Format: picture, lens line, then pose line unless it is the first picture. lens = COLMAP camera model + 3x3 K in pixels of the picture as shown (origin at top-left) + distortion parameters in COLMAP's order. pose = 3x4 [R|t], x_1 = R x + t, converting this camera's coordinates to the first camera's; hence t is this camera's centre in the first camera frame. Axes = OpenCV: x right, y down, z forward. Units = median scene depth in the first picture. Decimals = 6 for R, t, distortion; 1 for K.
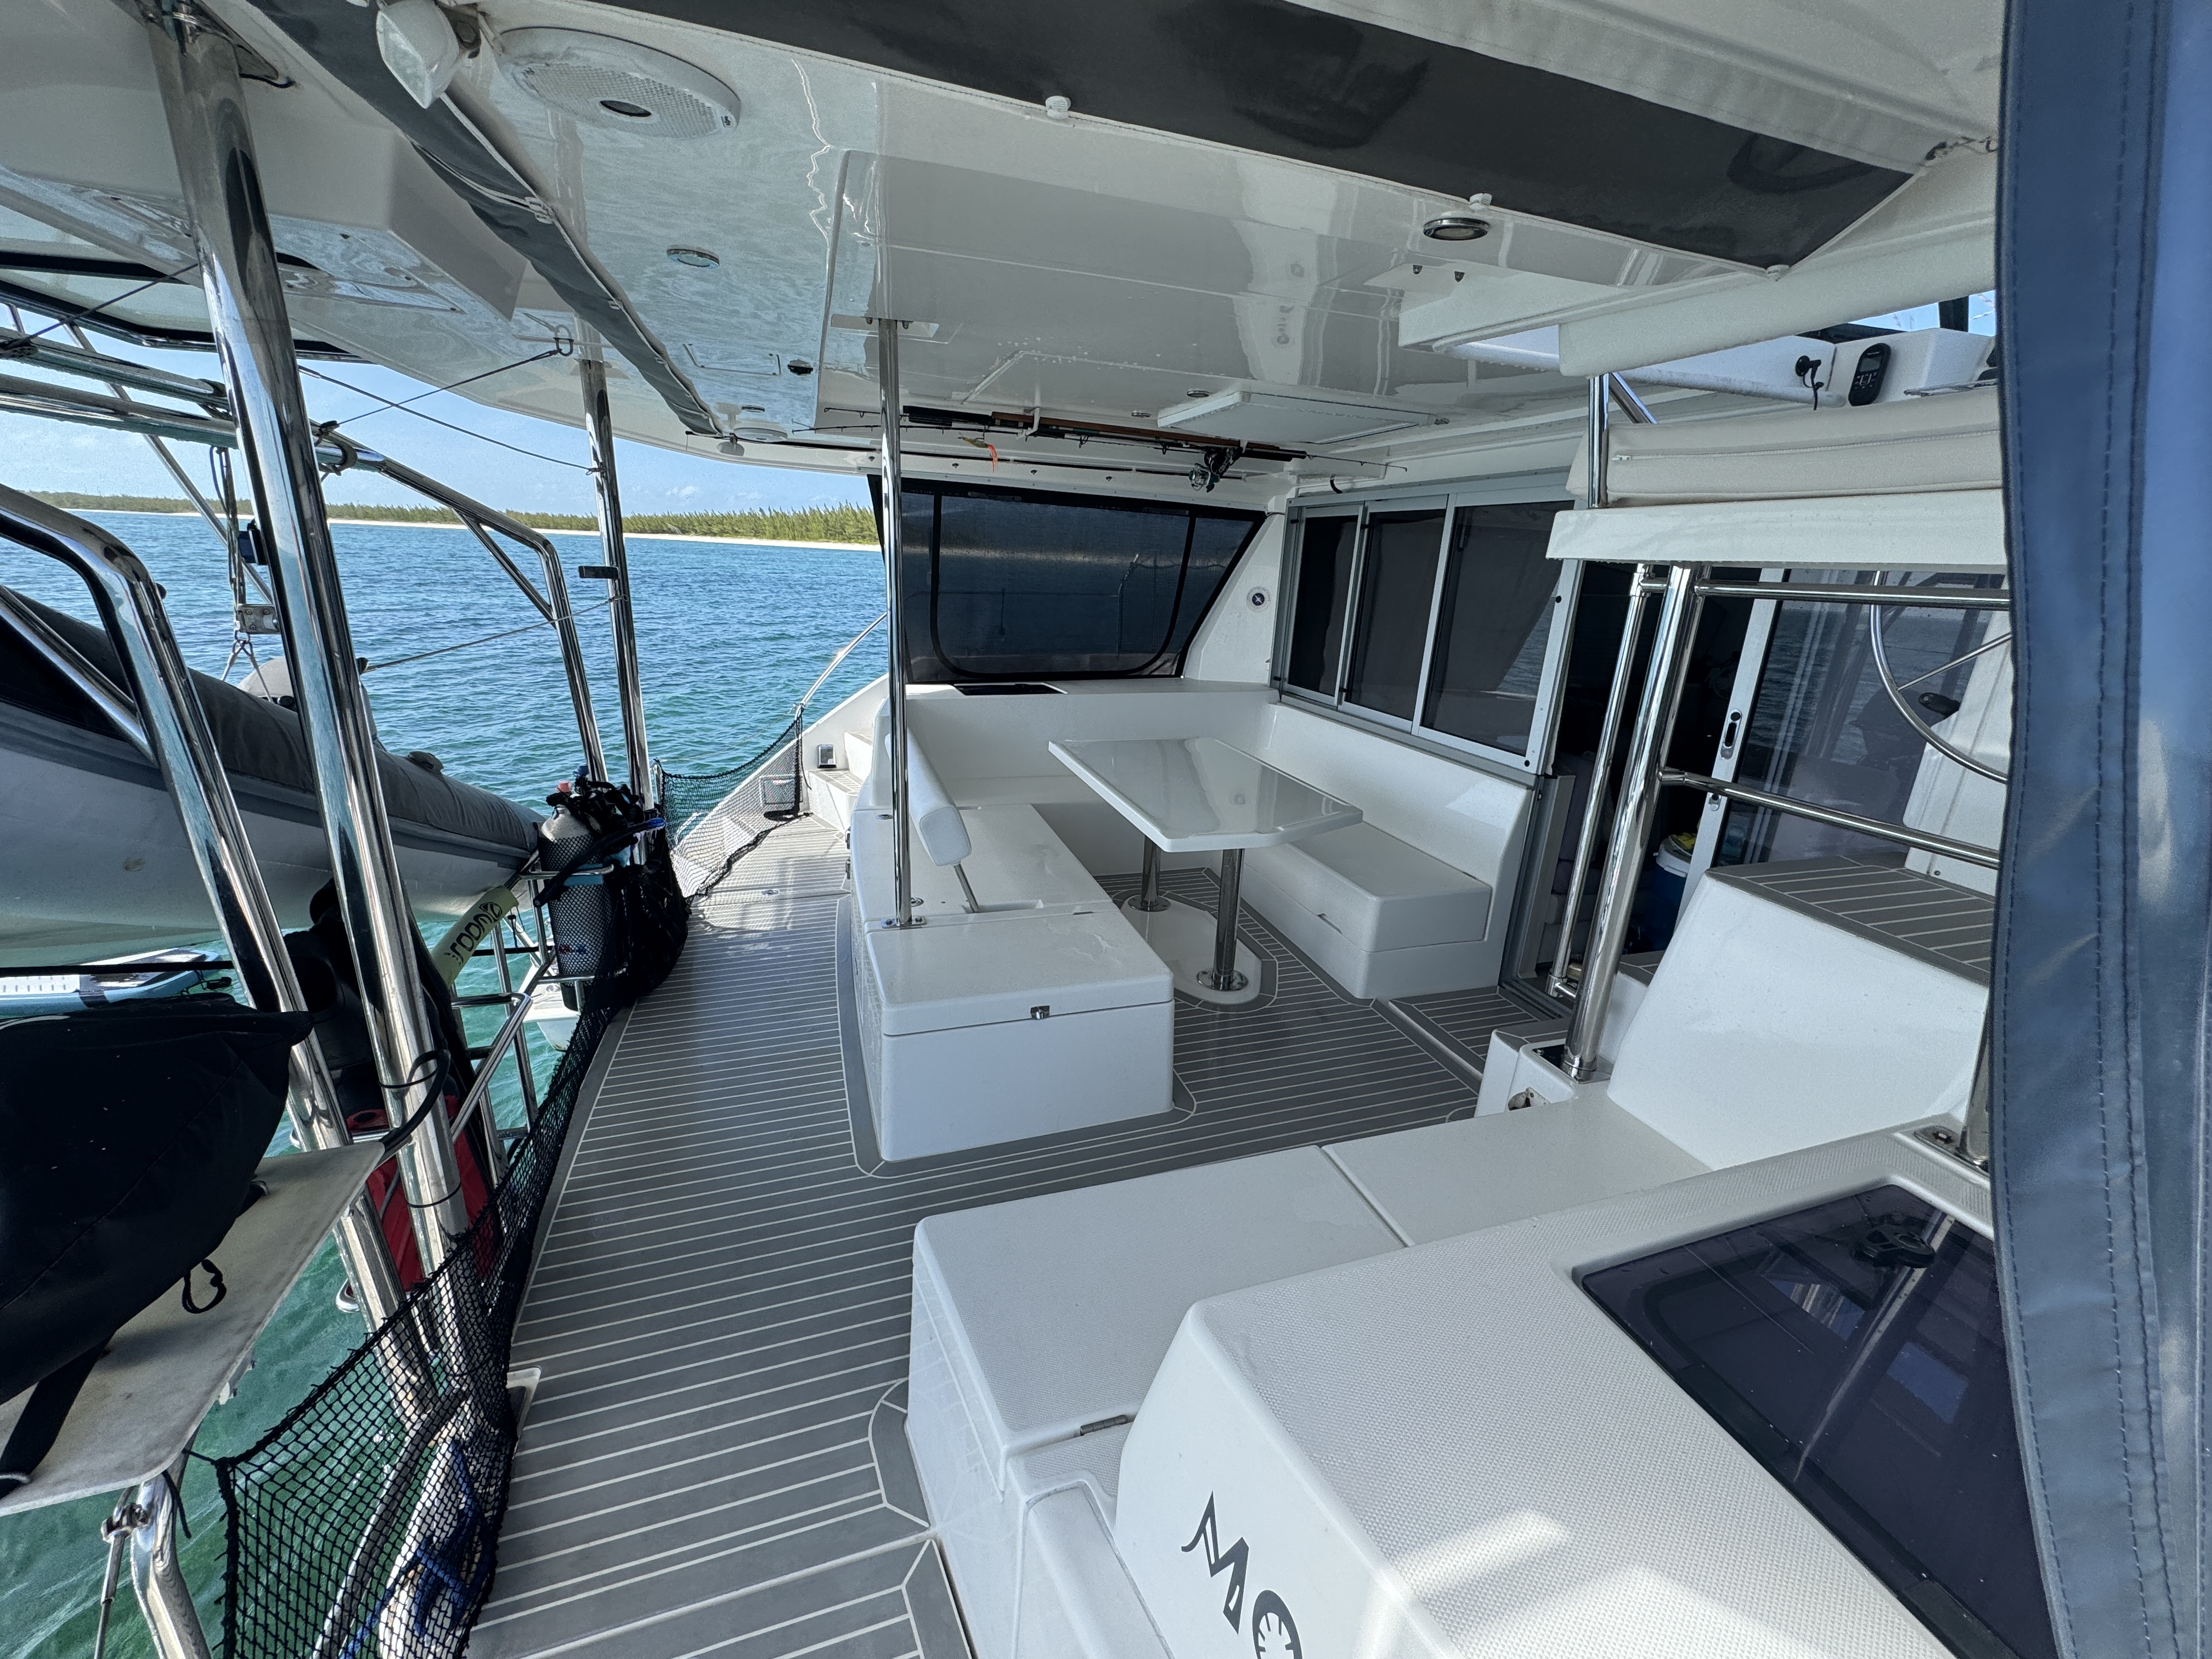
lens RADIAL K [[880.1, 0, 1109.9], [0, 880.1, 823.3], [0, 0, 1]] dist [-0.002080, -0.000558]
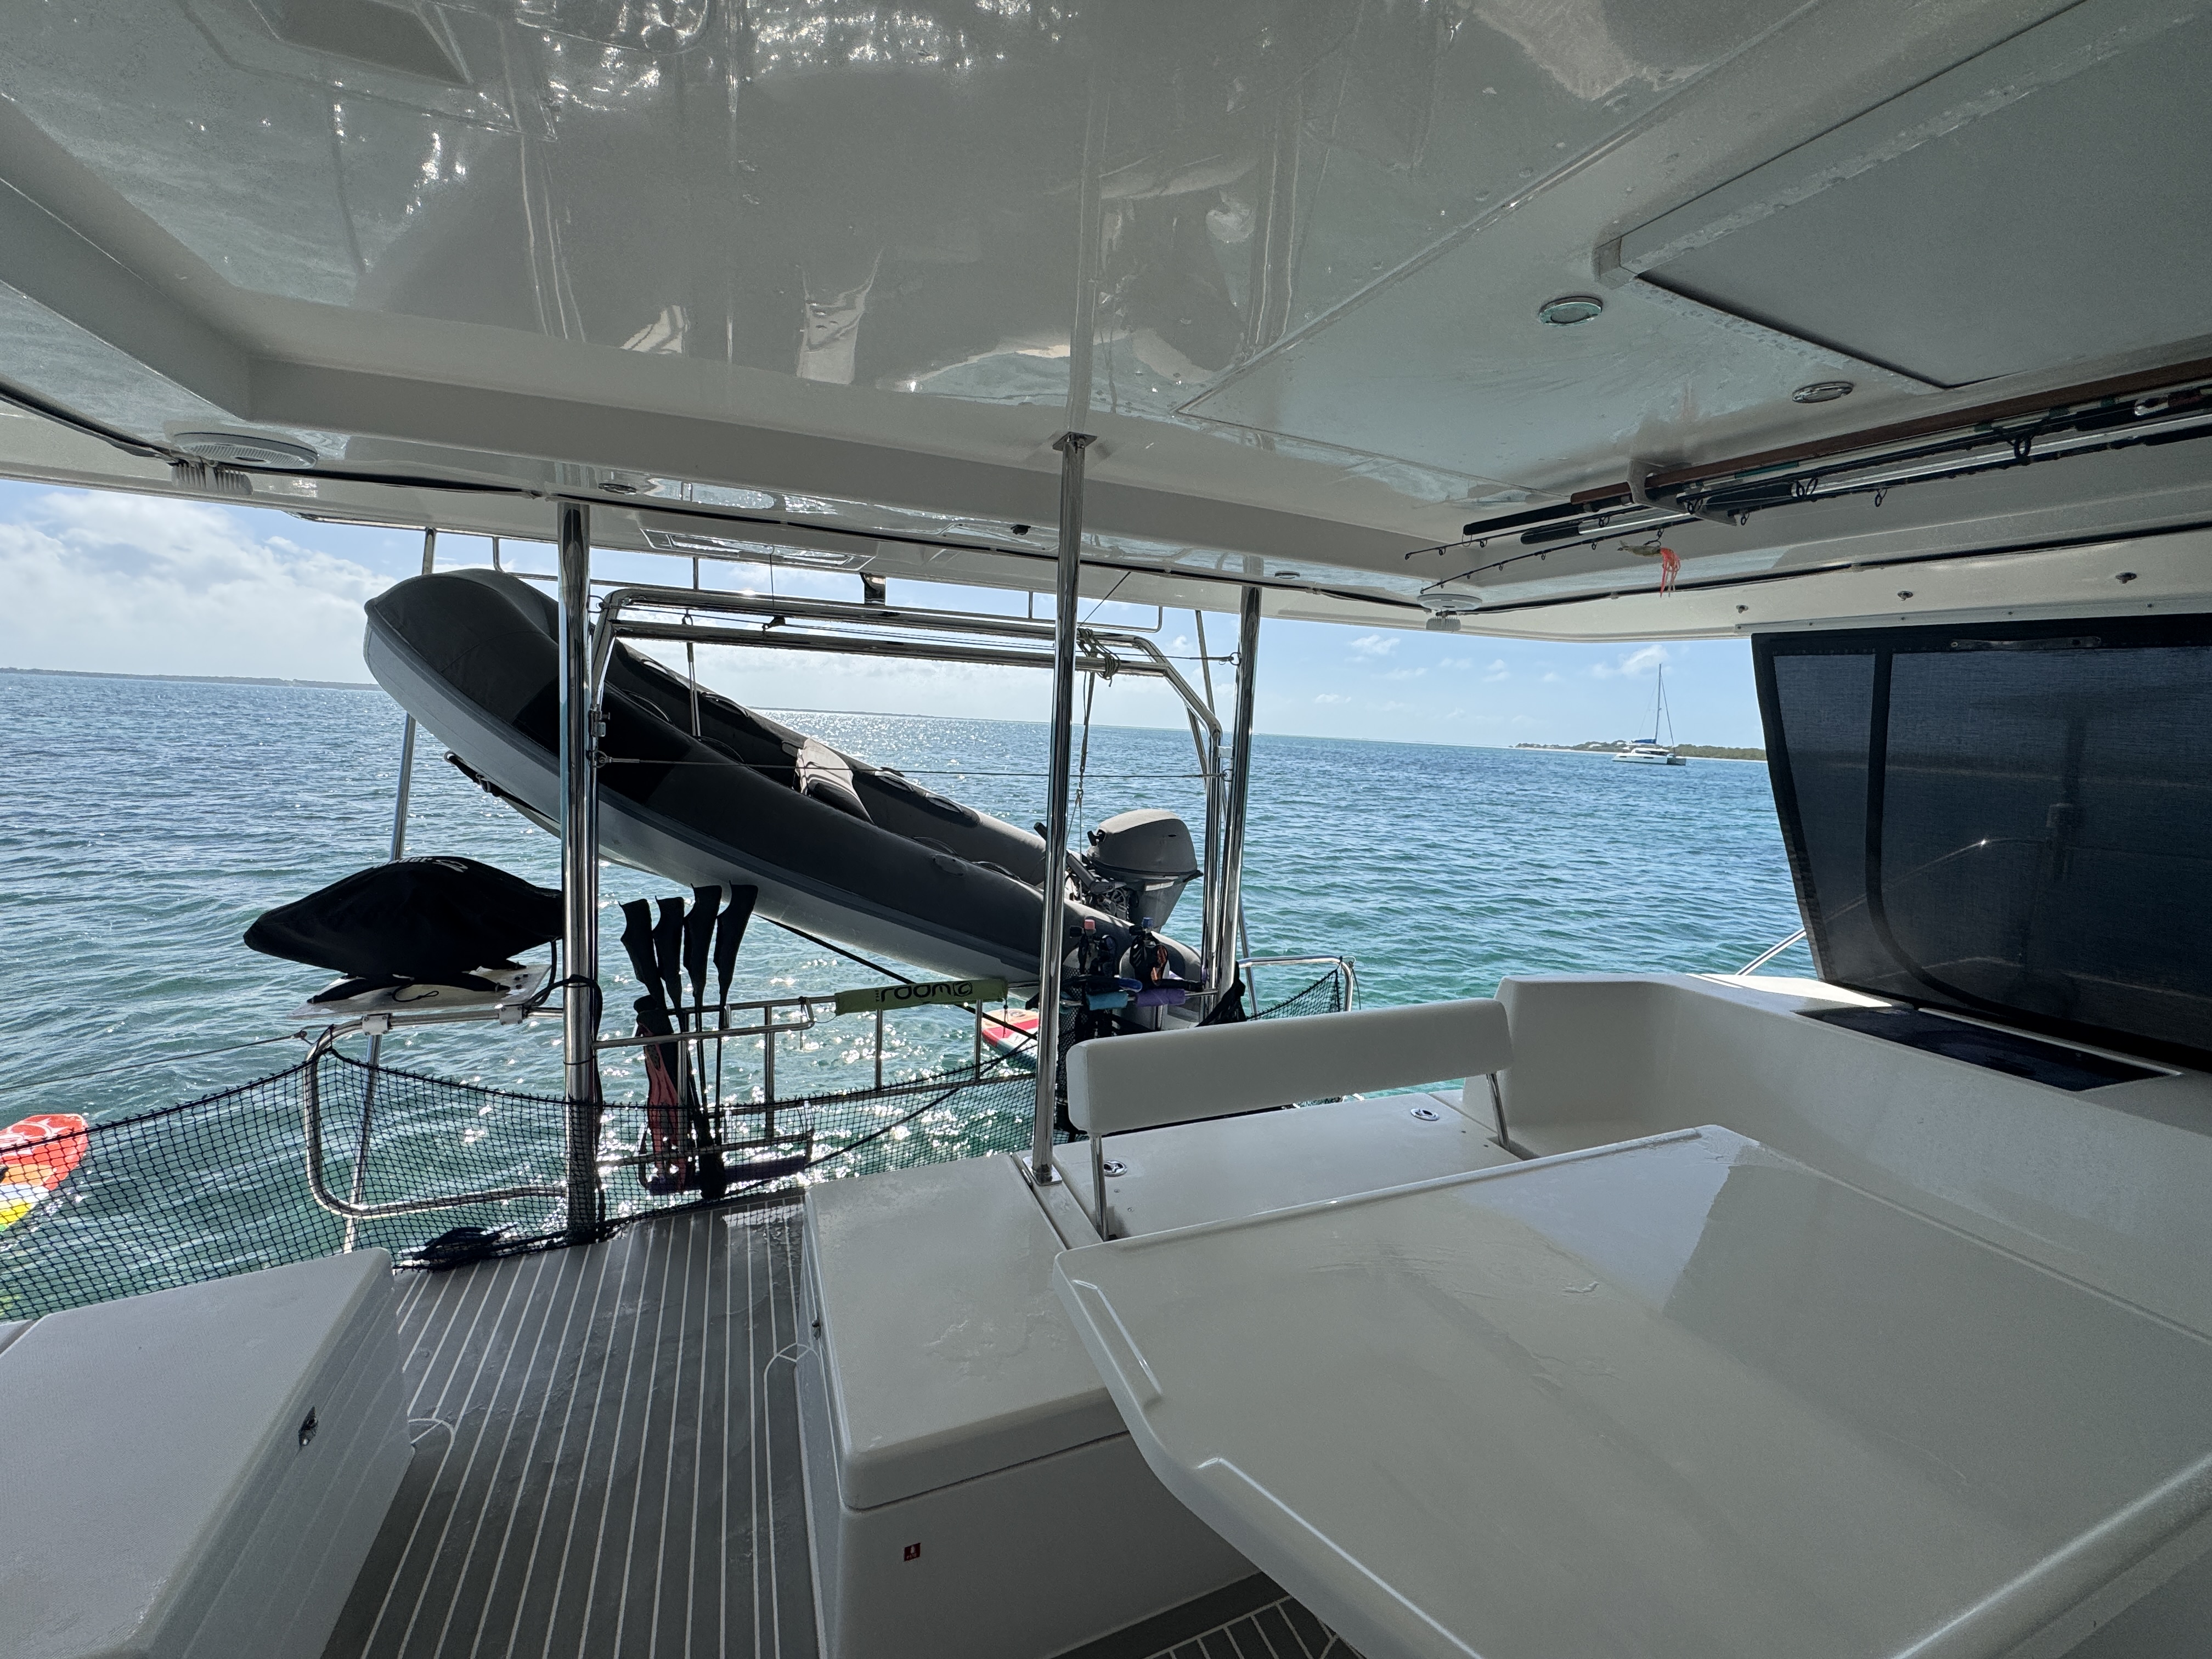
lens RADIAL K [[880.1, 0, 1109.9], [0, 880.1, 823.3], [0, 0, 1]] dist [-0.002080, -0.000558]
pose [[0.083329, 0.074311, -0.993748, 0.424566], [-0.336914, 0.940594, 0.042085, -0.185874], [0.937841, 0.331301, 0.103415, 0.723181]]
